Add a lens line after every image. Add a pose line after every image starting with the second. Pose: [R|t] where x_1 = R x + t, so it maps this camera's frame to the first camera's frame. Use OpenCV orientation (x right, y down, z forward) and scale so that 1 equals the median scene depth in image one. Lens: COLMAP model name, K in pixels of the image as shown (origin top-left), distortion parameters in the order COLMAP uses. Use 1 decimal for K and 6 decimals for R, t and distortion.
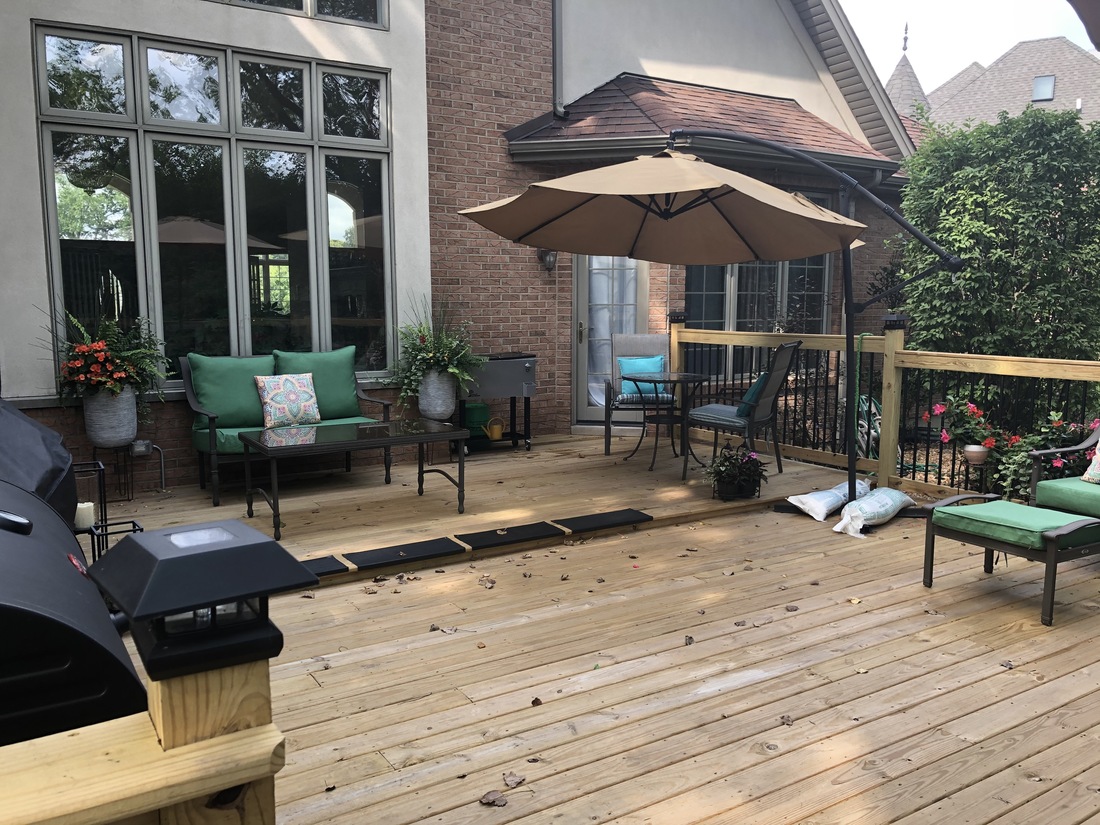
lens RADIAL K [[901.6, 0, 550.9], [0, 901.6, 406.7], [0, 0, 1]] dist [0.026087, -0.006706]
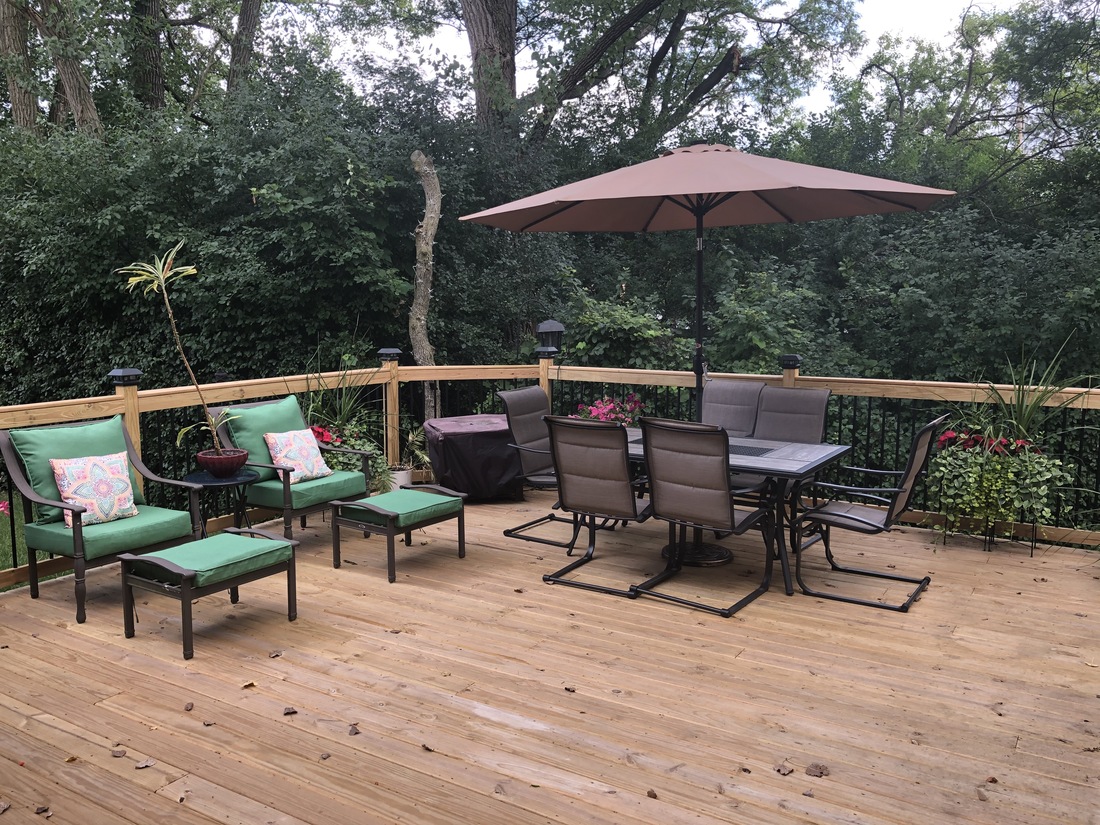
lens RADIAL K [[901.6, 0, 550.9], [0, 901.6, 406.7], [0, 0, 1]] dist [0.026087, -0.006706]
pose [[-0.438628, -0.105457, 0.892460, -0.483232], [0.107828, 0.979740, 0.168766, -0.150641], [-0.892176, 0.170258, -0.418370, 0.891021]]
